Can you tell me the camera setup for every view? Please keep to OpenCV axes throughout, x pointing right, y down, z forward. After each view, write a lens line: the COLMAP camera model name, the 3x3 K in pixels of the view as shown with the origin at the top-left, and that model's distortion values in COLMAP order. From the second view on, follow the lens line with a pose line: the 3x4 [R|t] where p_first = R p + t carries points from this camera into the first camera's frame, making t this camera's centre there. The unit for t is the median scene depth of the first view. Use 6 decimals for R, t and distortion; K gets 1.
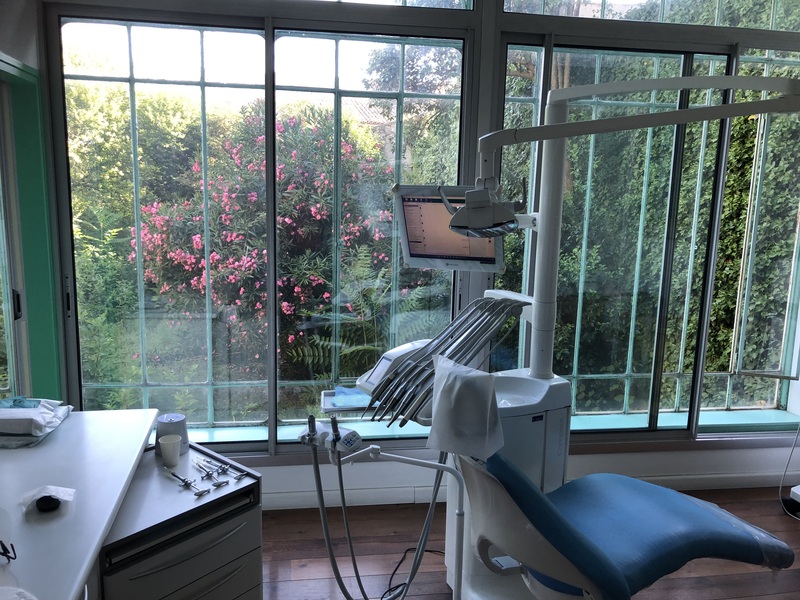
lens RADIAL K [[655.8, 0, 400.0], [0, 655.8, 300.0], [0, 0, 1]] dist [0.038860, -0.002413]
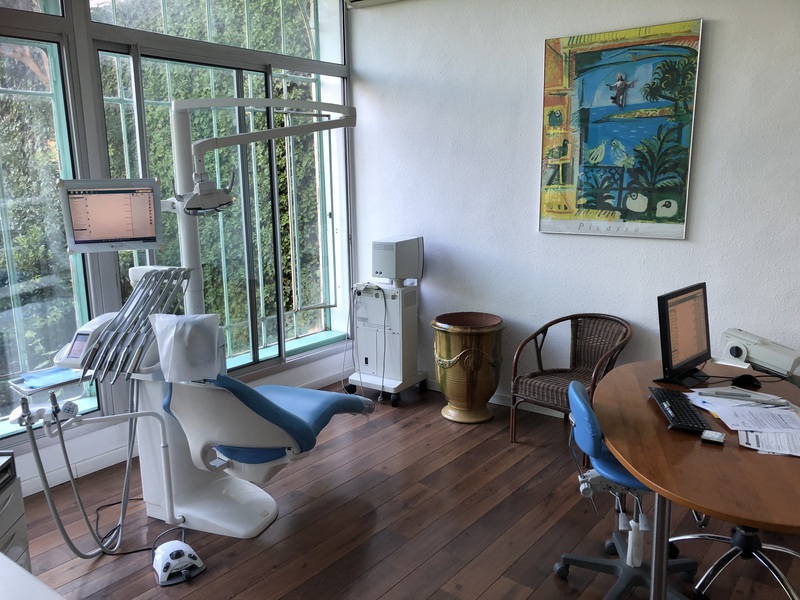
lens RADIAL K [[655.8, 0, 400.0], [0, 655.8, 300.0], [0, 0, 1]] dist [0.038860, -0.002413]
pose [[0.735245, -0.168070, 0.656634, -0.248764], [0.150761, 0.985053, 0.083322, 0.013446], [-0.660823, 0.037732, 0.749593, -0.155750]]
